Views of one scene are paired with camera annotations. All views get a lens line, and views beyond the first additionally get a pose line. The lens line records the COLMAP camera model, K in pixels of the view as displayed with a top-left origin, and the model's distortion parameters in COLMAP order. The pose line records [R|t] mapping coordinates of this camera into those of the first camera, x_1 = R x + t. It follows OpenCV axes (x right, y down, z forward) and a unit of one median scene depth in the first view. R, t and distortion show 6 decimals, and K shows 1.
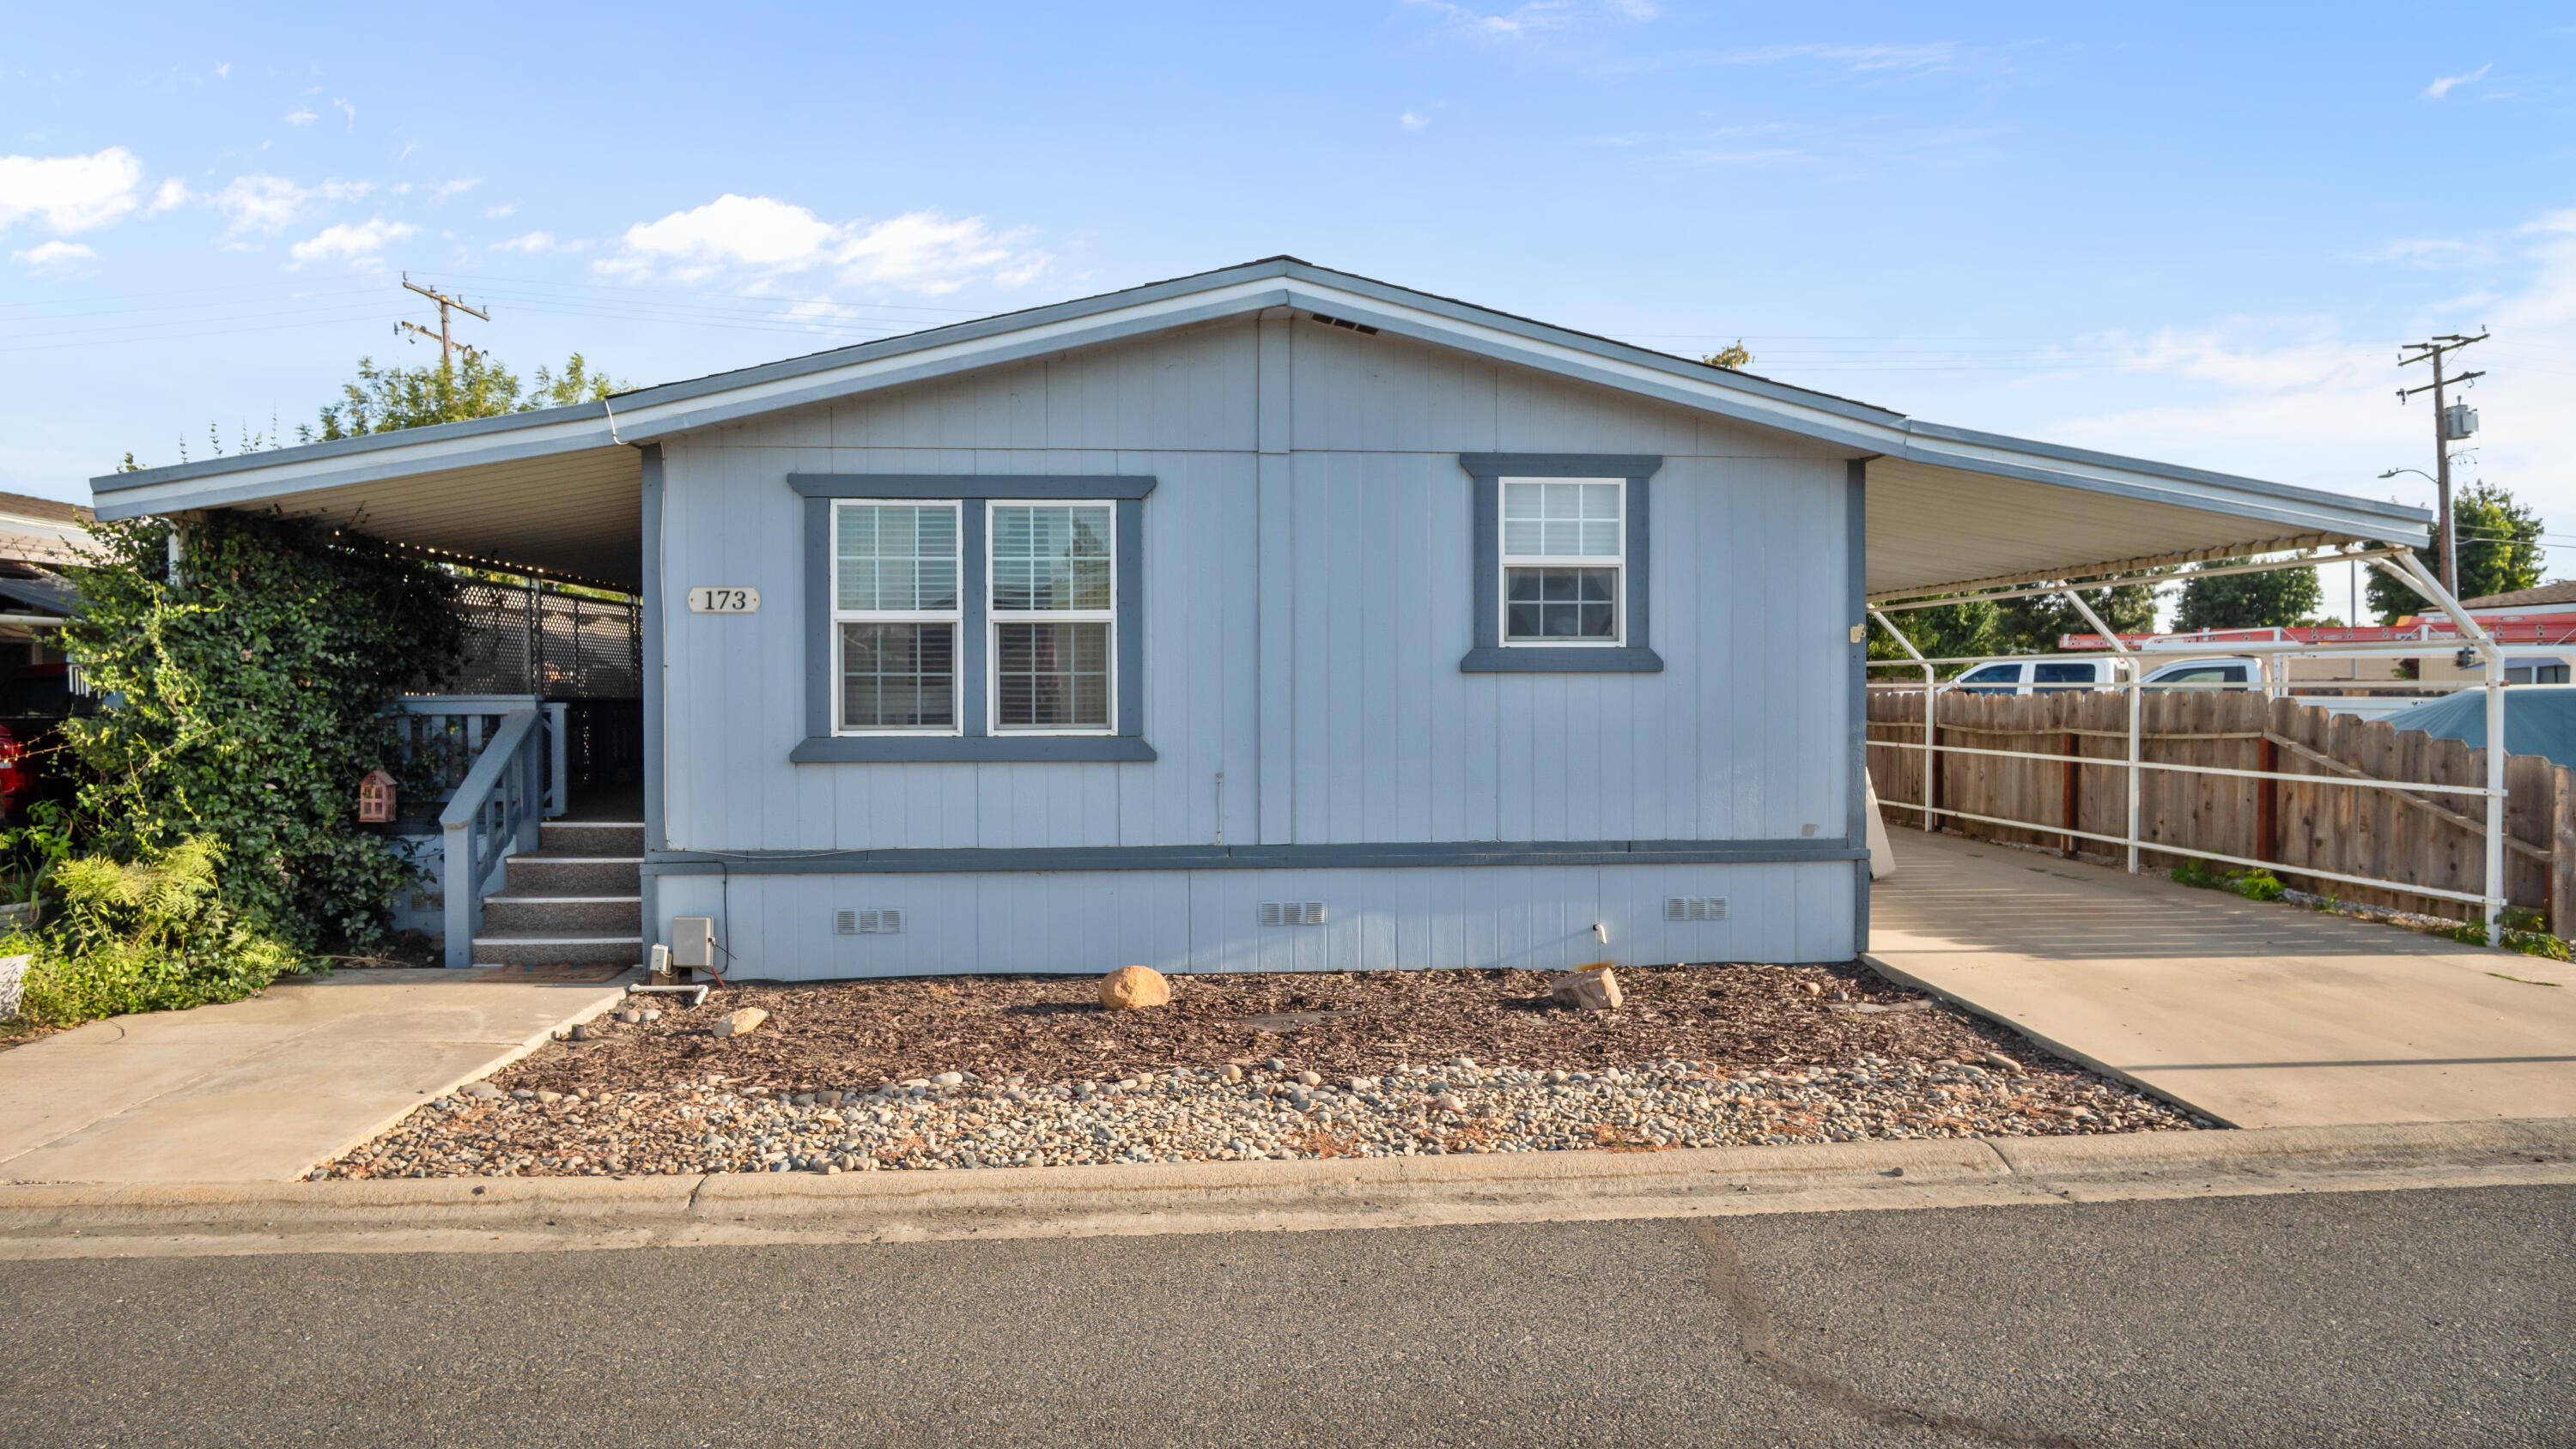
lens RADIAL K [[1440.5, 0, 1303.9], [0, 1440.5, 727.2], [0, 0, 1]] dist [-0.020761, 0.002947]
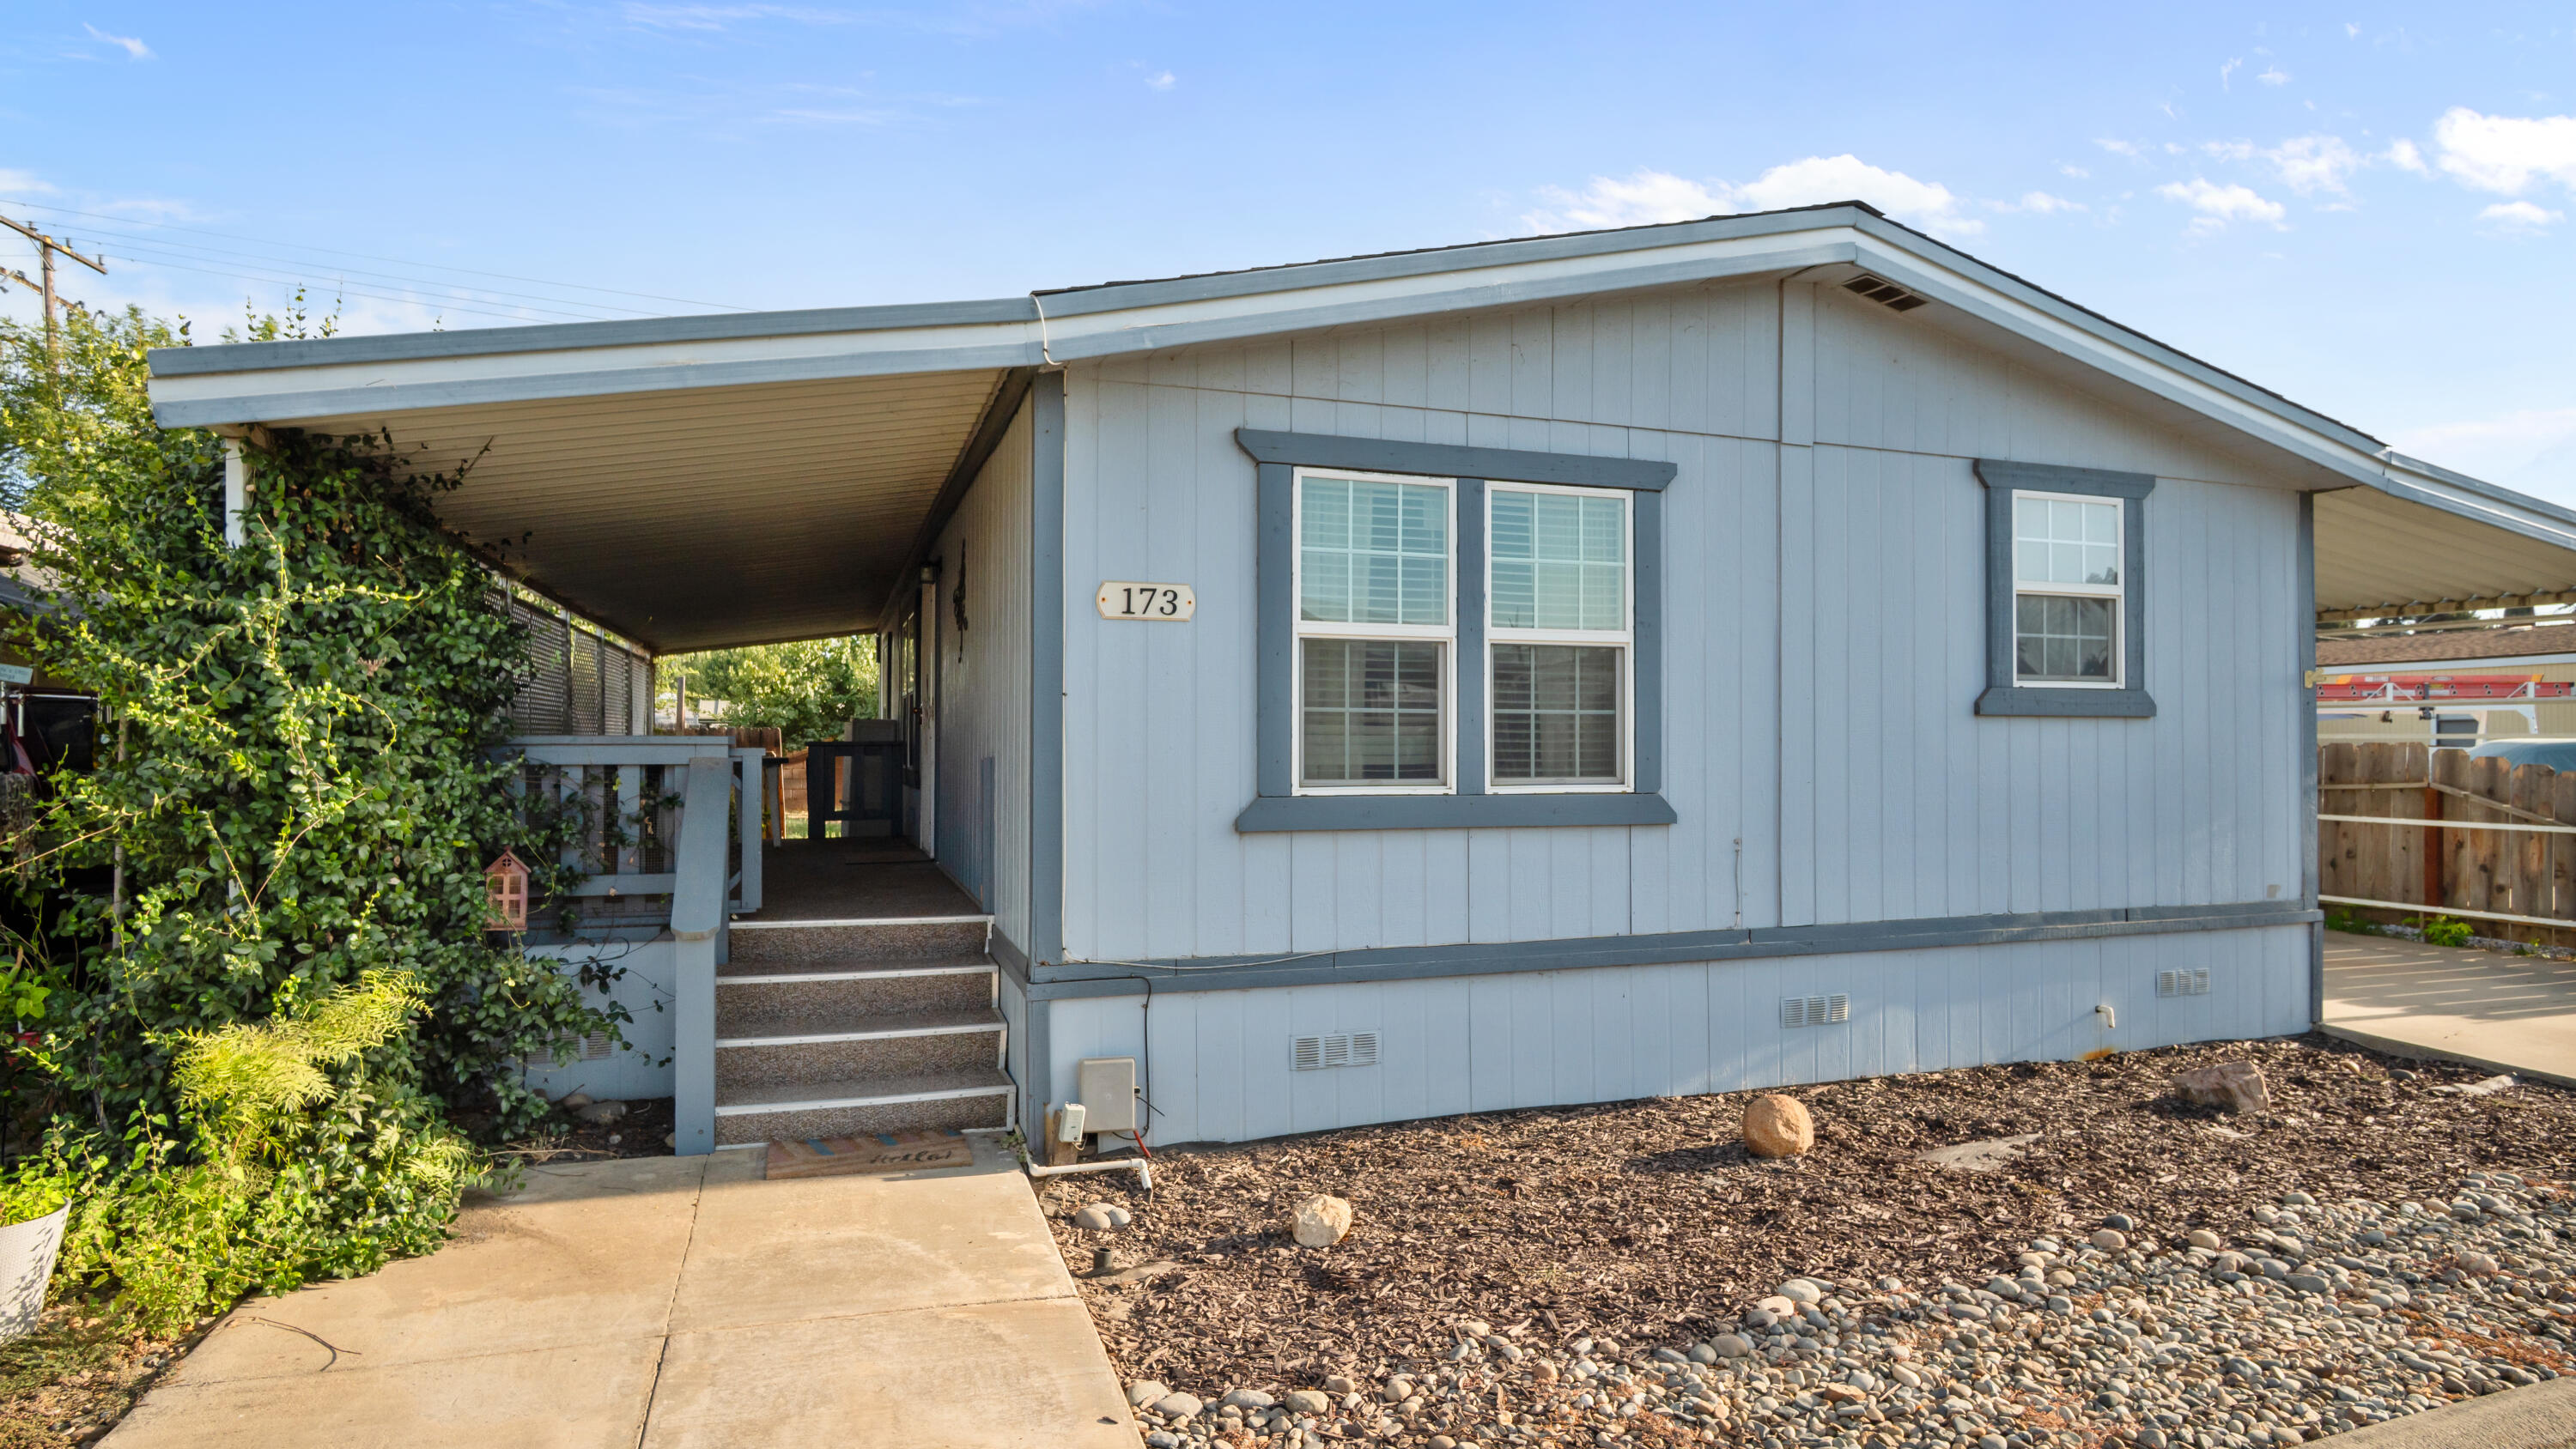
lens RADIAL K [[1403.7, 0, 1275.5], [0, 1403.7, 728.7], [0, 0, 1]] dist [-0.028244, 0.015238]
pose [[0.965945, 0.007404, 0.258643, -0.509277], [0.001438, 0.999421, -0.033982, -0.002914], [-0.258745, 0.033196, 0.965375, 0.317325]]
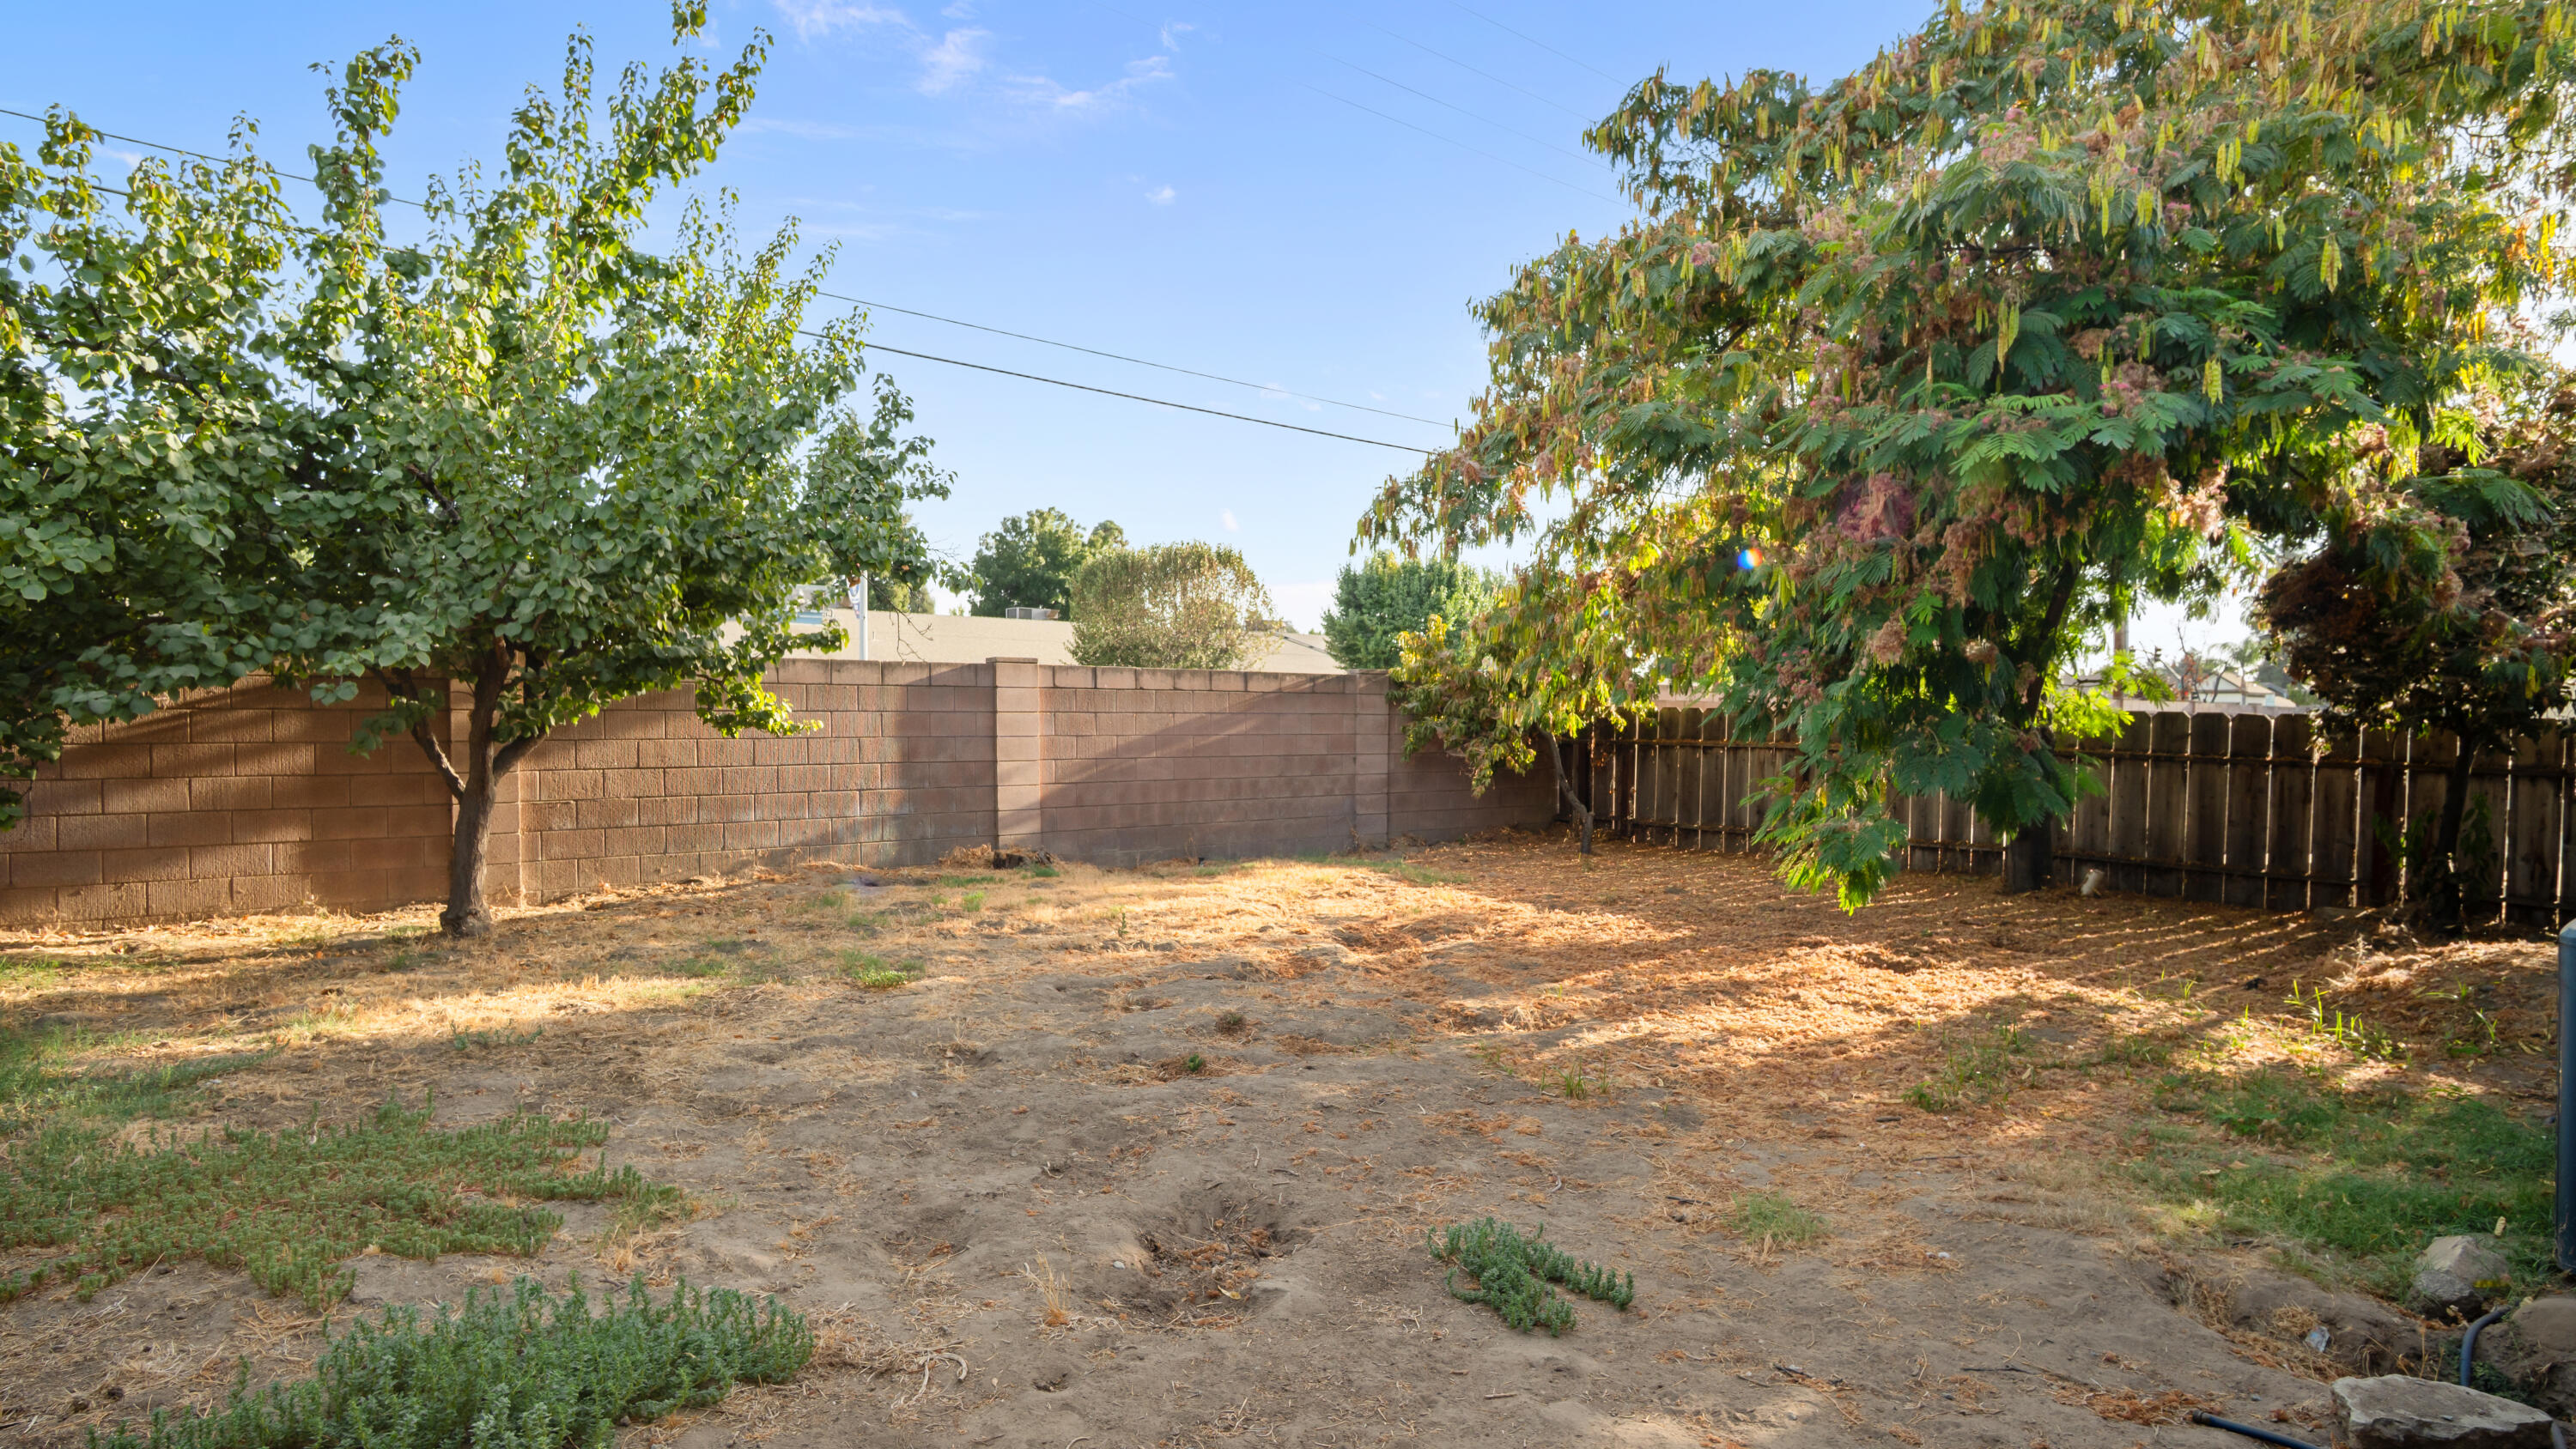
lens RADIAL K [[1416.1, 0, 1284.2], [0, 1416.1, 763.8], [0, 0, 1]] dist [-0.036973, 0.016132]
pose [[0.813599, -0.009654, 0.581346, -0.654661], [-0.001620, 0.999821, 0.018871, -0.051650], [-0.581424, -0.016296, 0.813438, 2.625807]]
